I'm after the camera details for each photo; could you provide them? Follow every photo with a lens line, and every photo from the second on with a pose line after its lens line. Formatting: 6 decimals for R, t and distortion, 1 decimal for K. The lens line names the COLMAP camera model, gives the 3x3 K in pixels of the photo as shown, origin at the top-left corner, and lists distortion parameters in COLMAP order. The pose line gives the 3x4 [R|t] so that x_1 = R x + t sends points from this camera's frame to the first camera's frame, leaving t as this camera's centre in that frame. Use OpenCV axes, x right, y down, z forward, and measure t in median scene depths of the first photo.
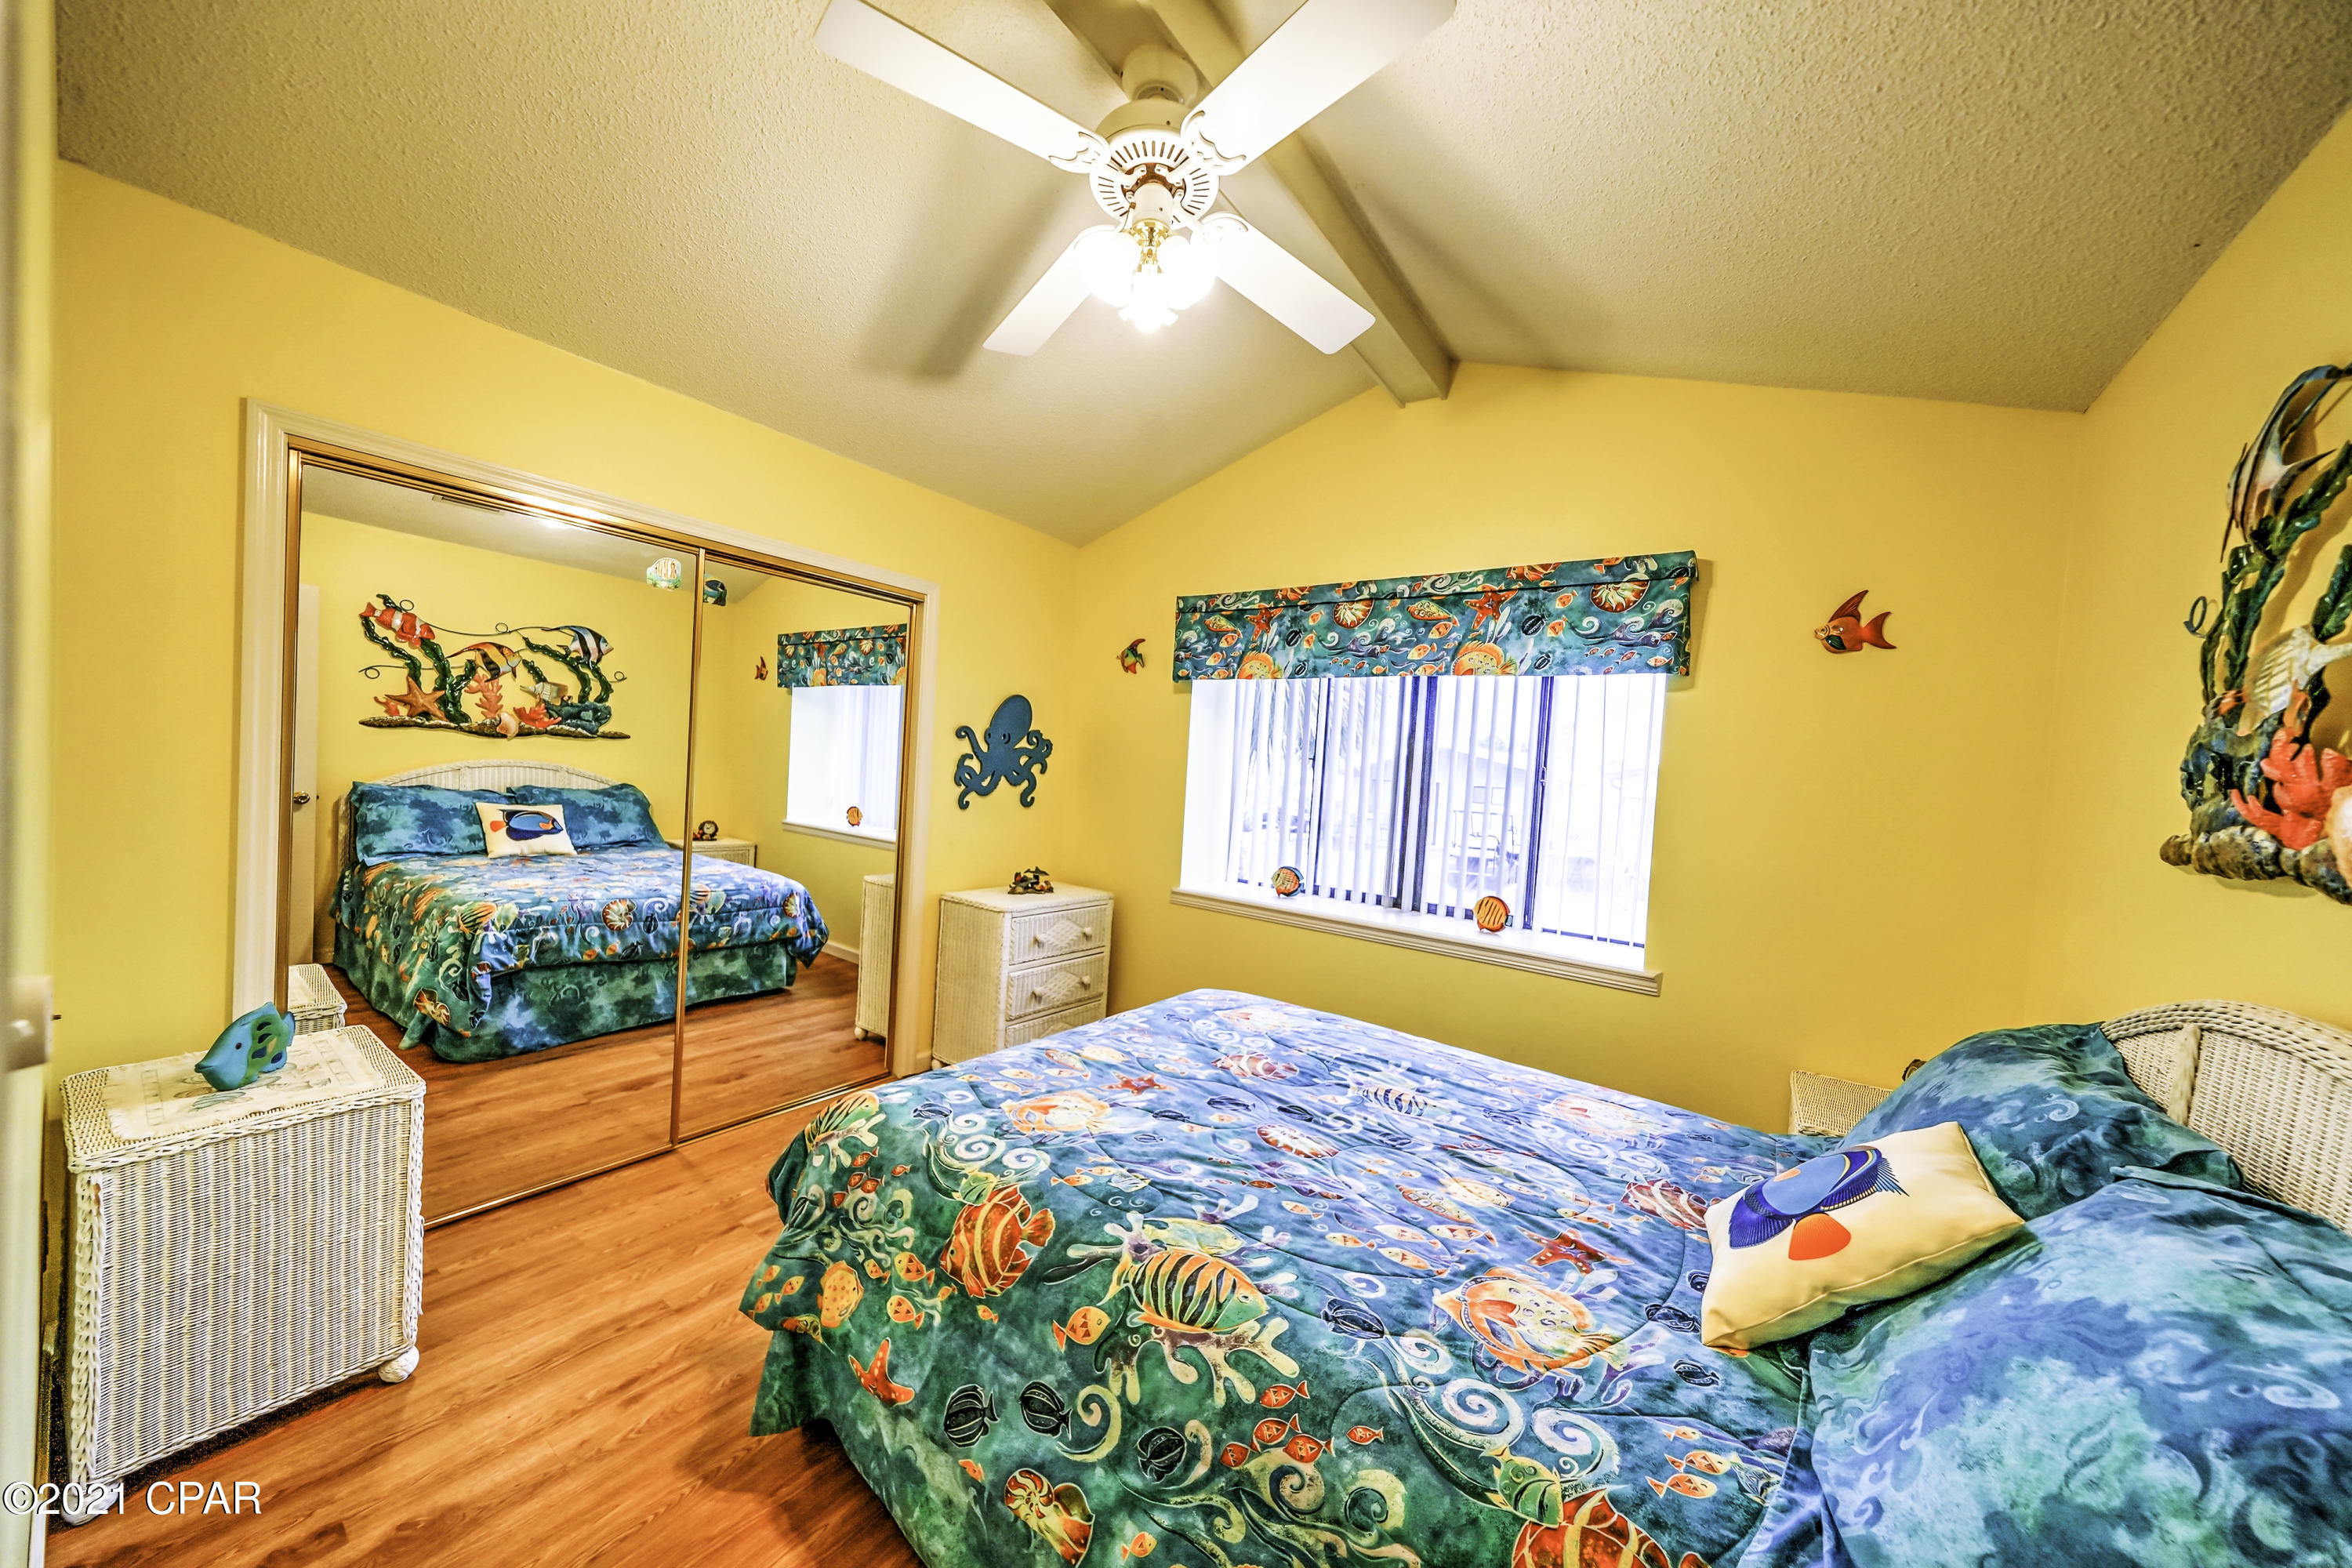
lens RADIAL K [[800.6, 0, 1144.6], [0, 800.6, 800.9], [0, 0, 1]] dist [0.007163, -0.001277]
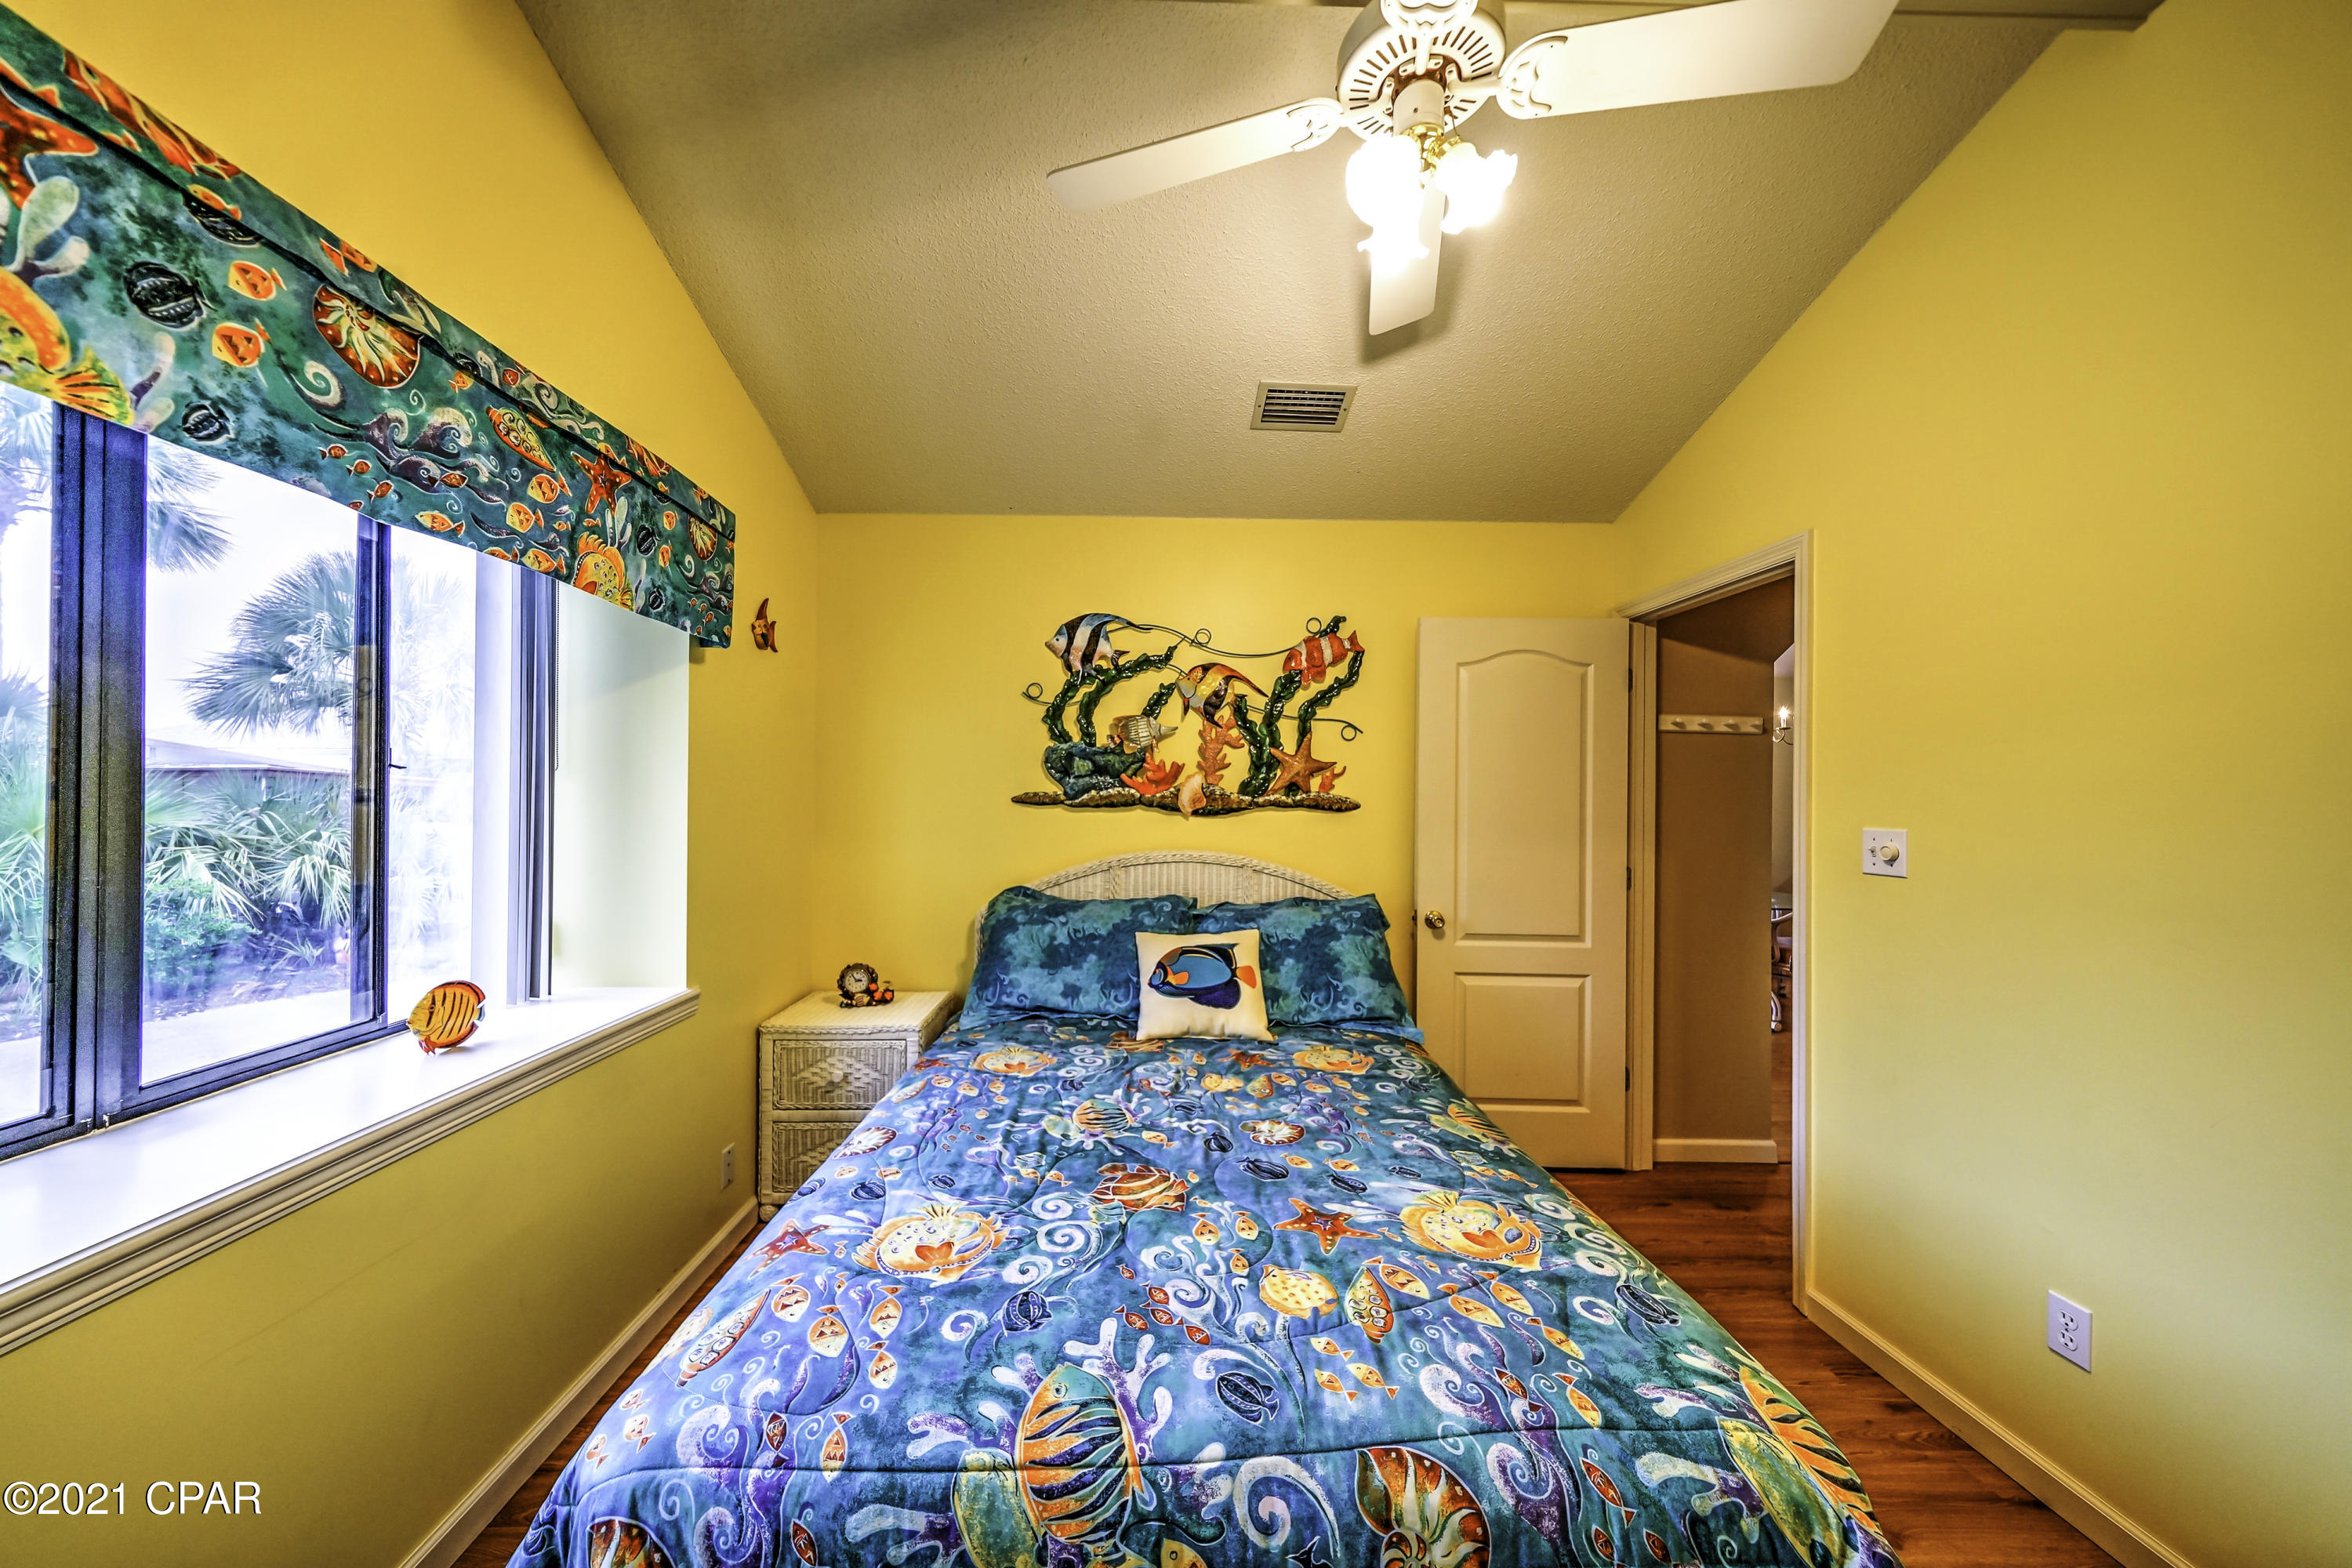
lens RADIAL K [[800.6, 0, 1156.6], [0, 800.6, 788.3], [0, 0, 1]] dist [0.007163, -0.001277]
pose [[-0.621049, -0.062934, 0.781241, -0.424515], [-0.012962, 0.997459, 0.070048, -0.085102], [-0.783665, 0.033377, -0.620287, 1.439553]]
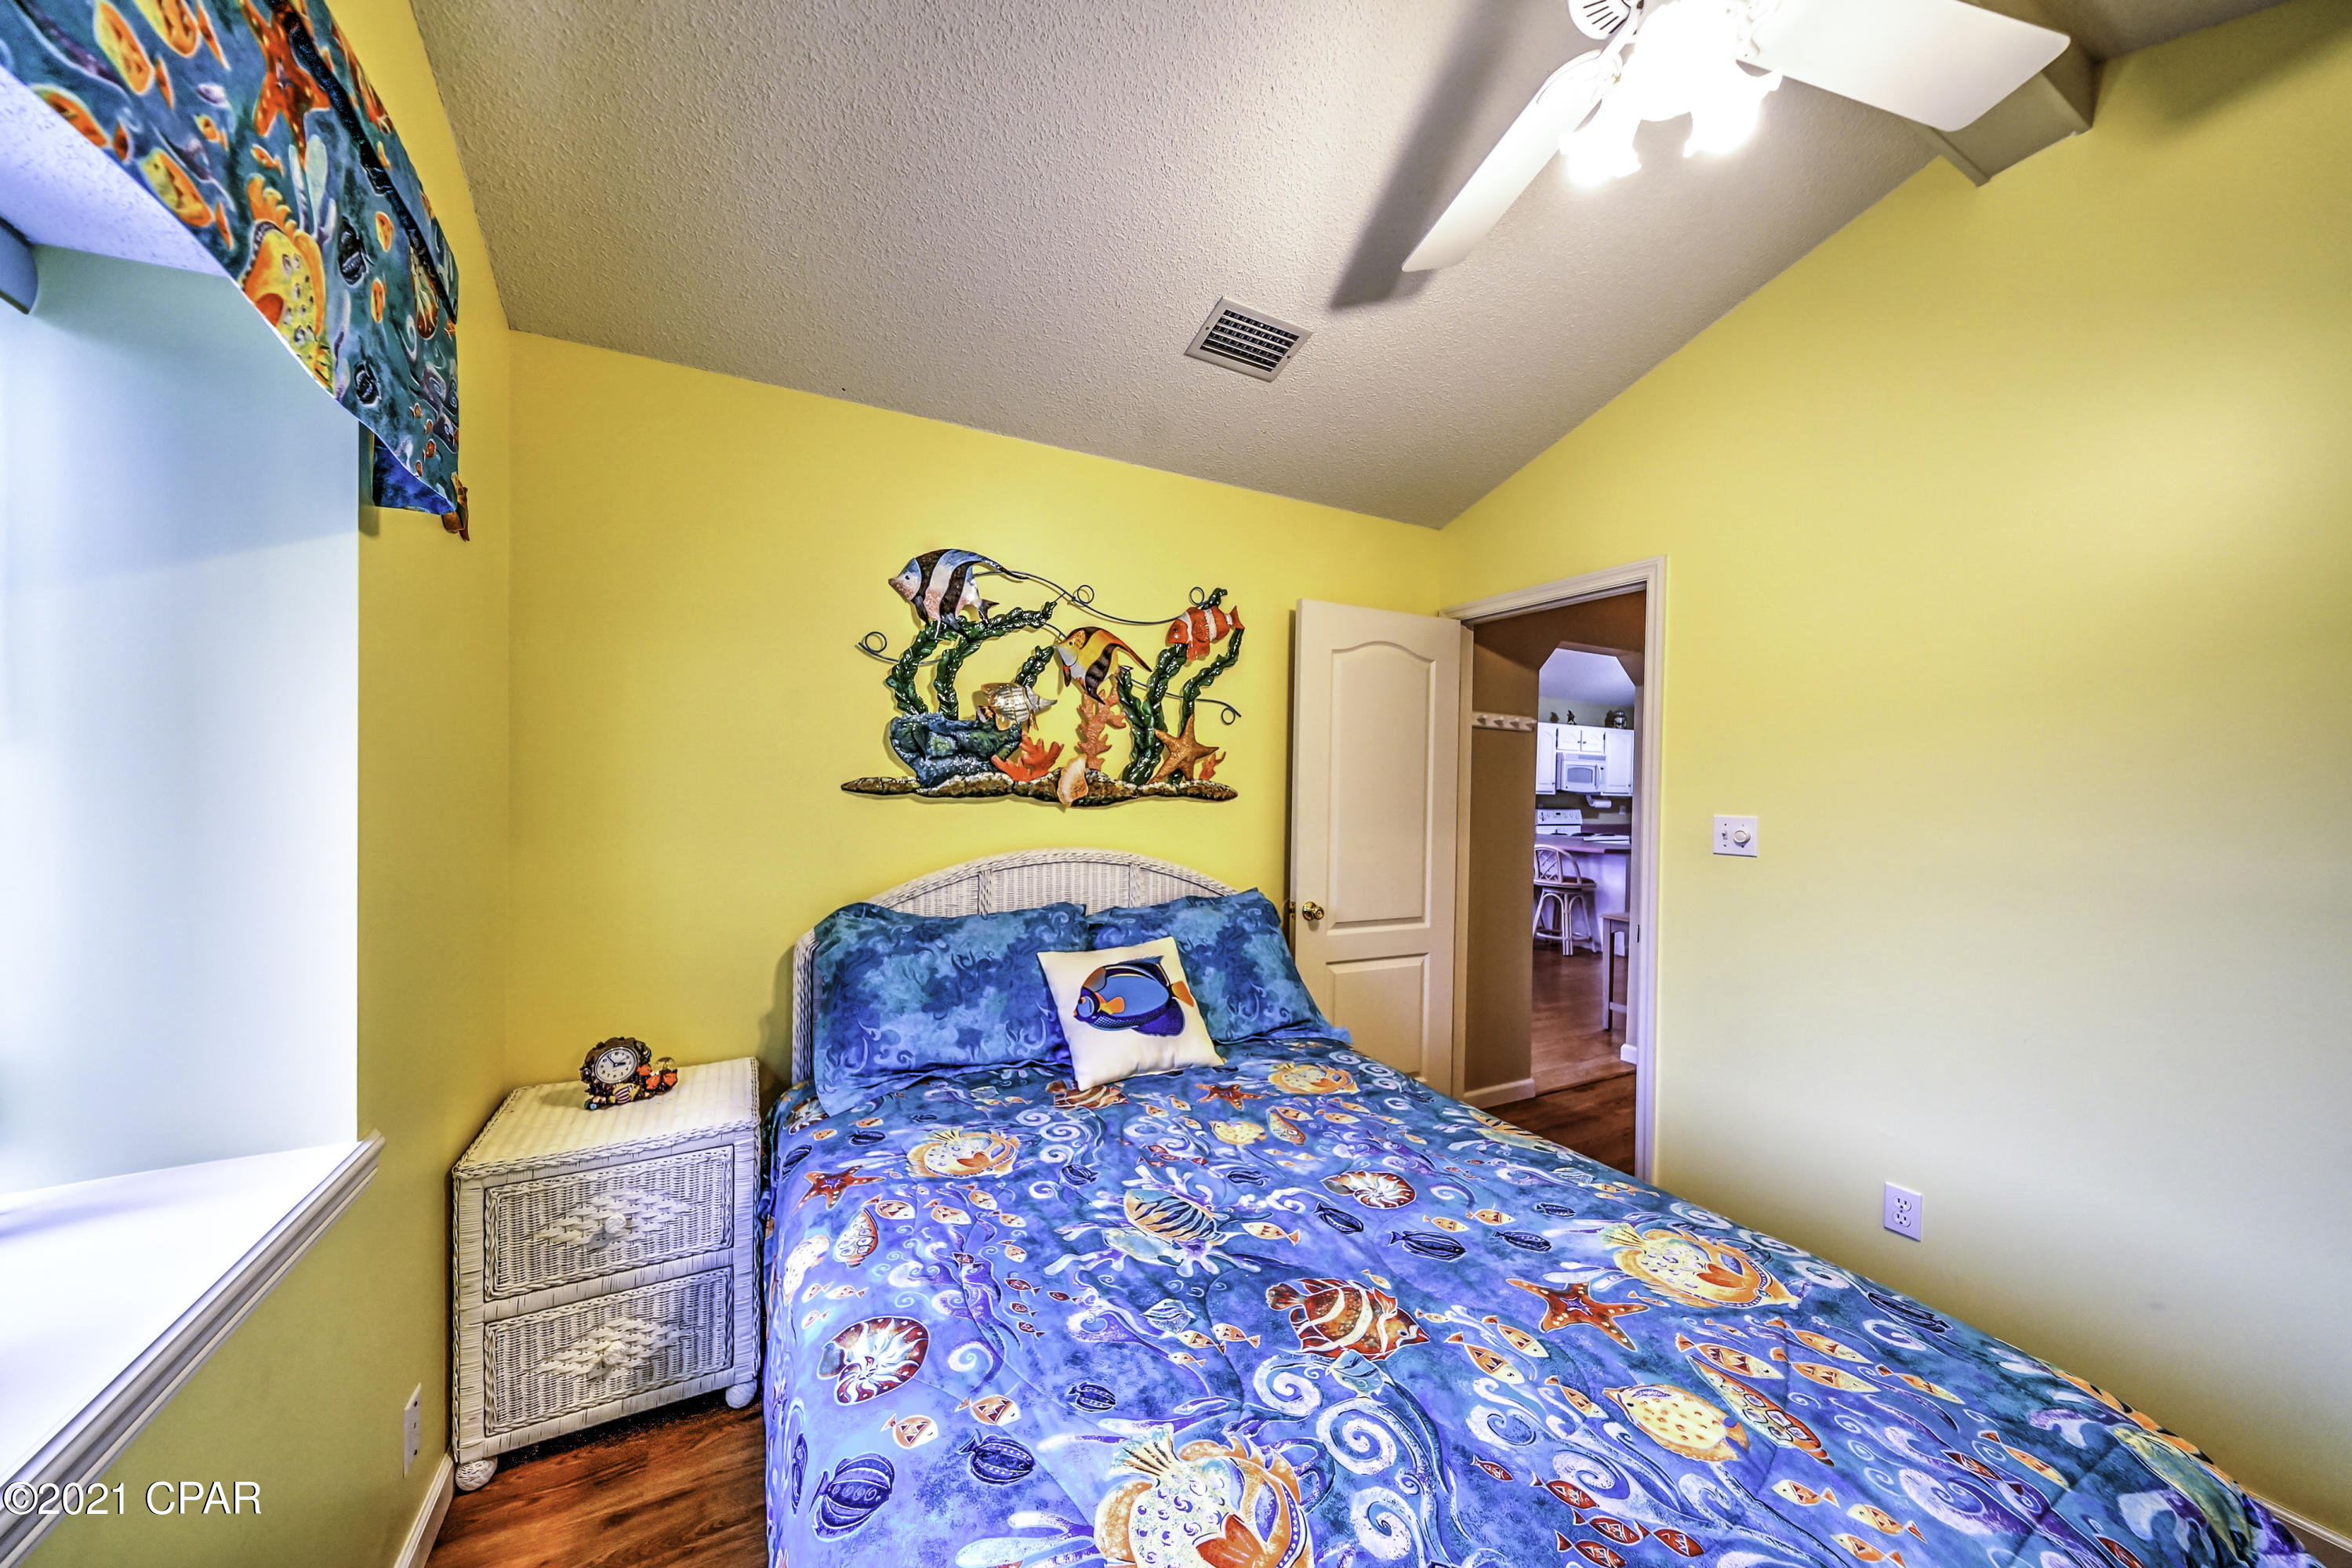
lens RADIAL K [[800.6, 0, 1159.9], [0, 800.6, 790.2], [0, 0, 1]] dist [0.007163, -0.001277]
pose [[-0.902291, -0.081890, 0.423279, 0.047868], [-0.053822, 0.995510, 0.077866, -0.061511], [-0.427755, 0.047476, -0.902647, 1.538358]]
